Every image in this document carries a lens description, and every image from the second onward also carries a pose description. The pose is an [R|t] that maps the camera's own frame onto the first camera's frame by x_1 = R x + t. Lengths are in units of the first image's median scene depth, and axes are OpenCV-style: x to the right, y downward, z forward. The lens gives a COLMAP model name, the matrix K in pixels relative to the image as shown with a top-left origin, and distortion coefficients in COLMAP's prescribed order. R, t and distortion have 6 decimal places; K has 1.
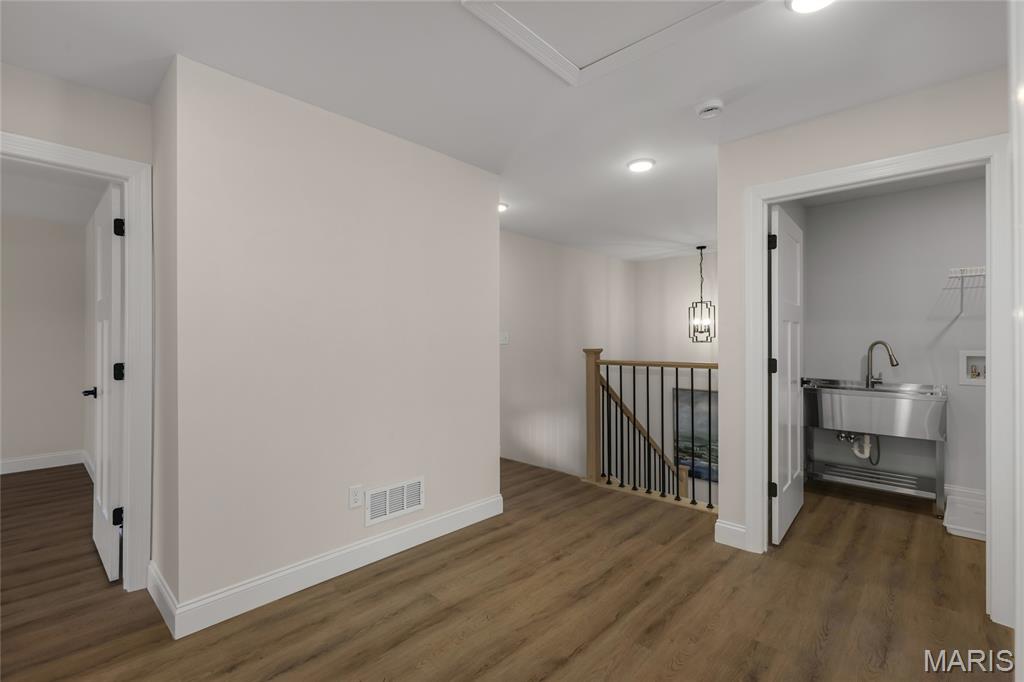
lens RADIAL K [[465.7, 0, 509.5], [0, 465.7, 340.6], [0, 0, 1]] dist [-0.001820, 0.000680]
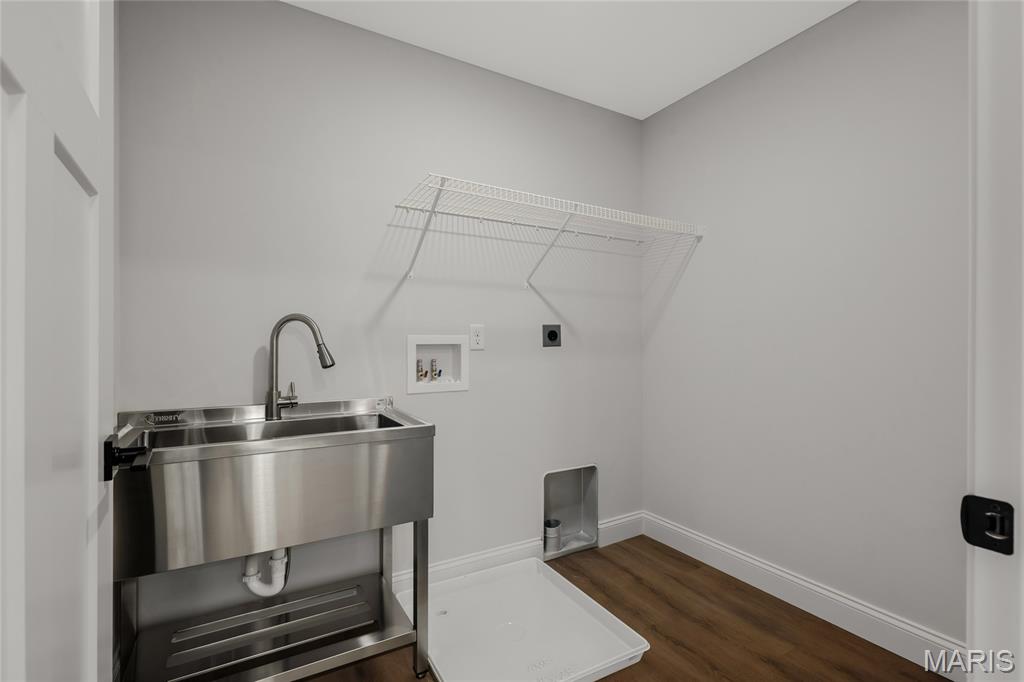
lens RADIAL K [[465.7, 0, 509.5], [0, 465.7, 340.6], [0, 0, 1]] dist [-0.001820, 0.000680]
pose [[0.282296, -0.003686, 0.959320, 0.428096], [-0.001099, 0.999991, 0.004165, 0.025083], [-0.959327, -0.002231, 0.282289, 0.686479]]
